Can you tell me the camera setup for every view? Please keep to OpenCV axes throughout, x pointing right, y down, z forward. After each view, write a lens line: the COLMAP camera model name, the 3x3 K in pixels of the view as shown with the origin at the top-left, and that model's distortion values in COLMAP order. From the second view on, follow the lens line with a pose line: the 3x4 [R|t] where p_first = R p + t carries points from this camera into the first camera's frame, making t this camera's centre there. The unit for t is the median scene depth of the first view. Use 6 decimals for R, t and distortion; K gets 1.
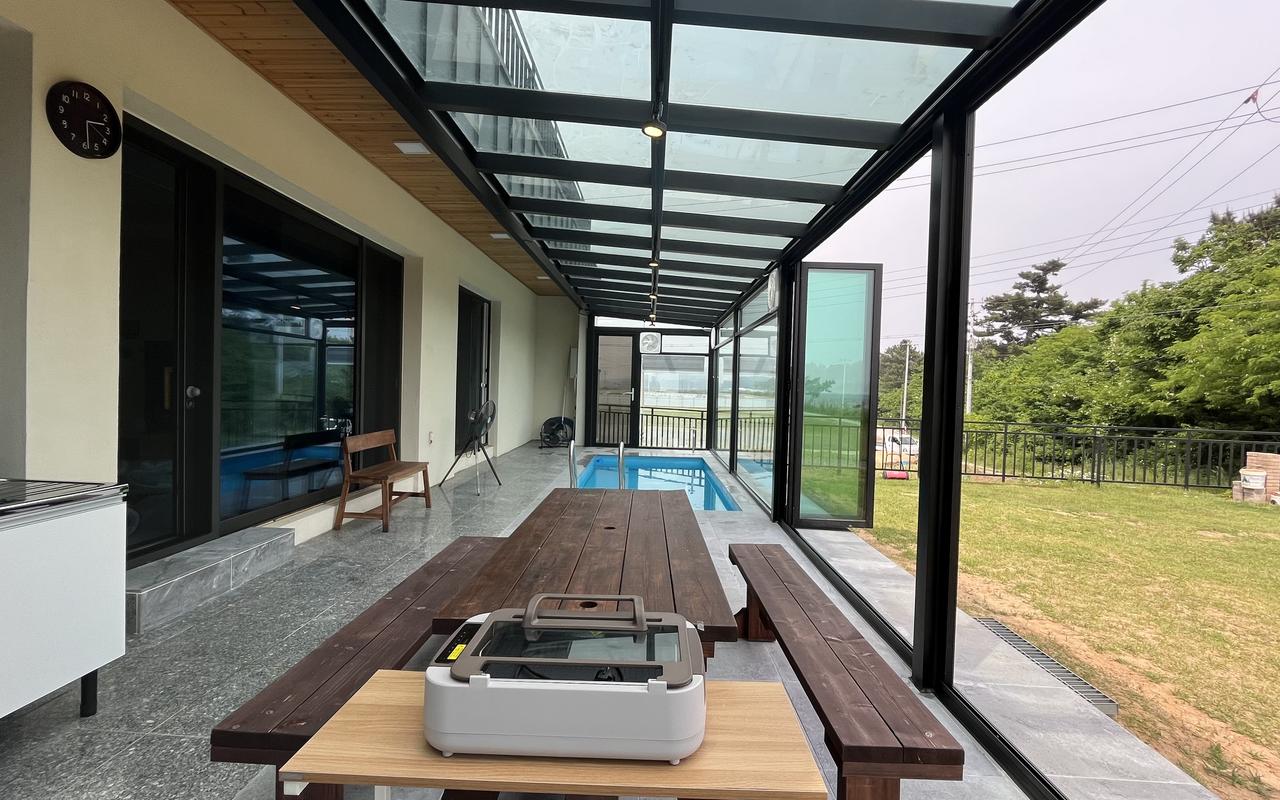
lens RADIAL K [[577.0, 0, 632.8], [0, 577.0, 401.6], [0, 0, 1]] dist [-0.006470, 0.000621]
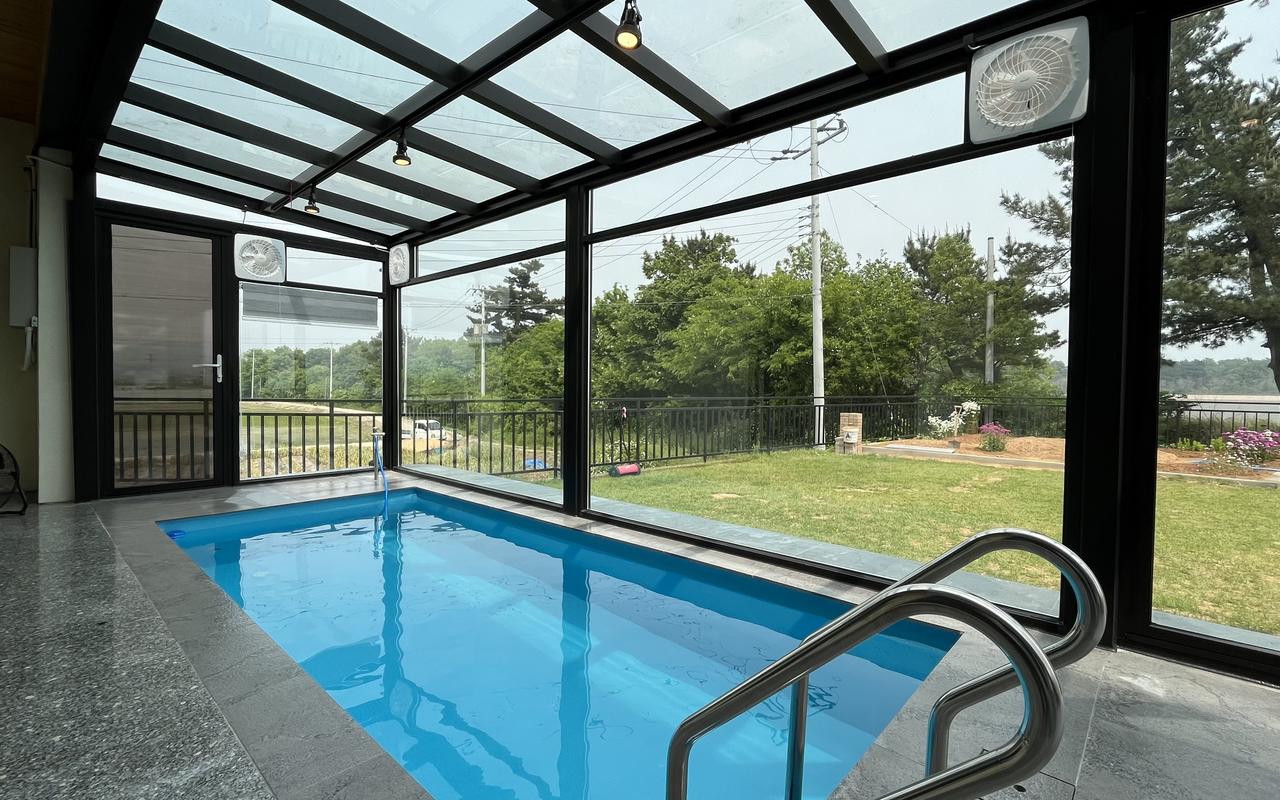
lens RADIAL K [[577.0, 0, 631.9], [0, 577.0, 399.1], [0, 0, 1]] dist [-0.006470, 0.000621]
pose [[0.655832, -0.042127, 0.753731, -0.049988], [0.027902, 0.999112, 0.031564, 0.002315], [-0.754391, 0.000330, 0.656425, 0.181499]]
